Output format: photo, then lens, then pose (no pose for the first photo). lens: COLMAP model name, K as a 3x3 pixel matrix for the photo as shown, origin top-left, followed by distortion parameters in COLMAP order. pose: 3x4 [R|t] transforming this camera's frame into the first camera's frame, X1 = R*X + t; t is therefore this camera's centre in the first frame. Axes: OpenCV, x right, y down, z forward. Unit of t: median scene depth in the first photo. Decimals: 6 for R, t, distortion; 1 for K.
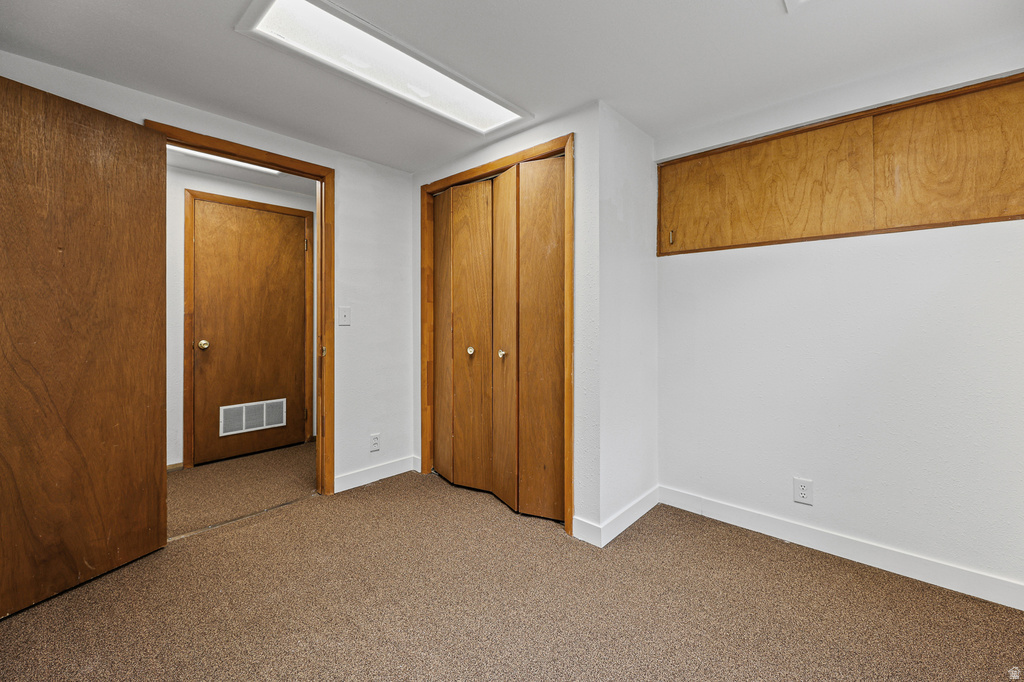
lens RADIAL K [[419.5, 0, 504.8], [0, 419.5, 313.9], [0, 0, 1]] dist [-0.003243, -0.000128]
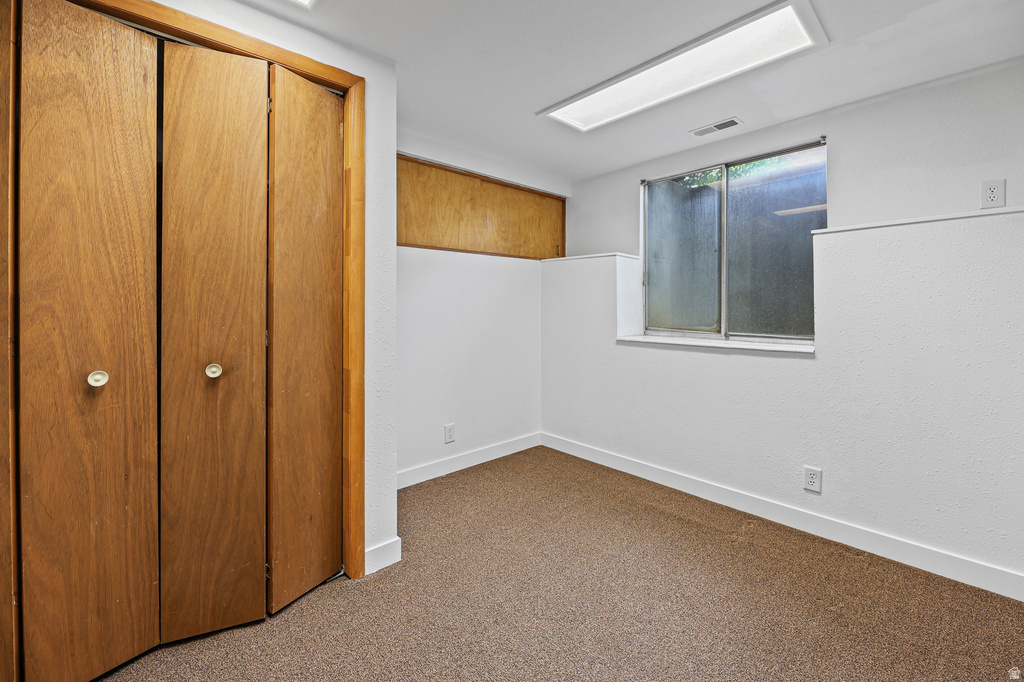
lens RADIAL K [[432.9, 0, 515.3], [0, 432.9, 304.3], [0, 0, 1]] dist [-0.001745, -0.000376]
pose [[0.079334, 0.006398, 0.996828, -0.627654], [-0.008453, 0.999948, -0.005746, 0.006895], [-0.996812, -0.007970, 0.079384, 0.621690]]
